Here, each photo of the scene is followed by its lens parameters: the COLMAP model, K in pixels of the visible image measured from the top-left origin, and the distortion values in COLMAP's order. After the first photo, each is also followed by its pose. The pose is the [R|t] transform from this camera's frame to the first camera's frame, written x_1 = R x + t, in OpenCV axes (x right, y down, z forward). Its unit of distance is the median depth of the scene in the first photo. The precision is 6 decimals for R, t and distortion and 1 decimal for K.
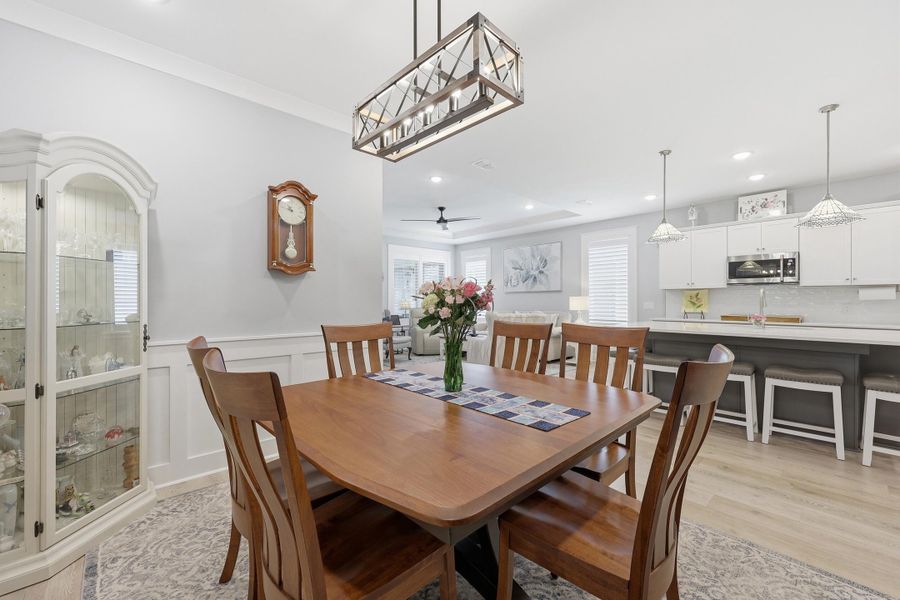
lens RADIAL K [[364.6, 0, 448.2], [0, 364.6, 299.1], [0, 0, 1]] dist [0.001231, 0.000101]
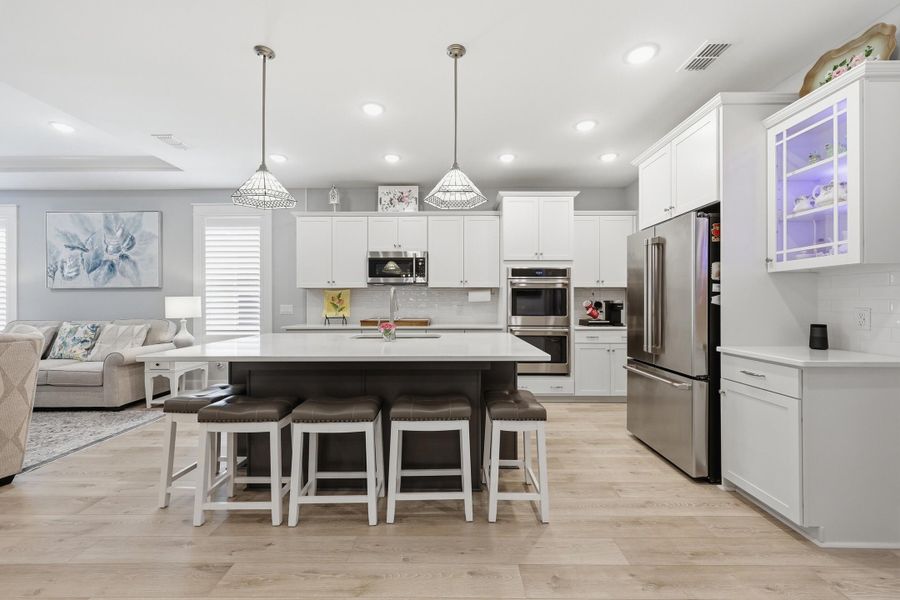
lens RADIAL K [[366.2, 0, 448.7], [0, 366.2, 302.2], [0, 0, 1]] dist [0.002545, -0.000566]
pose [[0.679098, -0.002491, 0.734043, 0.260925], [-0.000528, 0.999992, 0.003882, -0.000331], [-0.734047, -0.003024, 0.679092, 0.273208]]
